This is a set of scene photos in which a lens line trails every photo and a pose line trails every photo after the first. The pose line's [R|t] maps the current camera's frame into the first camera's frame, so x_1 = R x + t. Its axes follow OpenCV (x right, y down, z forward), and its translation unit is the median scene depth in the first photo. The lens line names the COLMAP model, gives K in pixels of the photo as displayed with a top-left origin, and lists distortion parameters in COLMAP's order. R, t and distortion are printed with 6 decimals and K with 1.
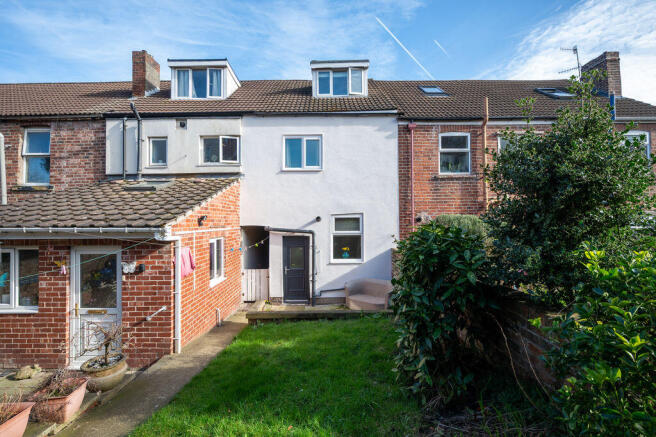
lens RADIAL K [[293.2, 0, 328.5], [0, 293.2, 217.7], [0, 0, 1]] dist [-0.015380, 0.000095]
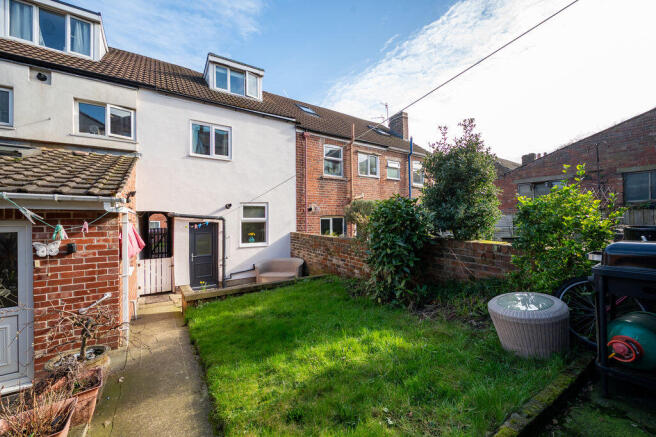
lens RADIAL K [[257.8, 0, 329.7], [0, 257.8, 221.1], [0, 0, 1]] dist [-0.006820, -0.000679]
pose [[0.830257, 0.001557, 0.557379, -0.245750], [-0.005847, 0.999965, 0.005917, 0.049857], [-0.557350, -0.008172, 0.830237, 0.022955]]
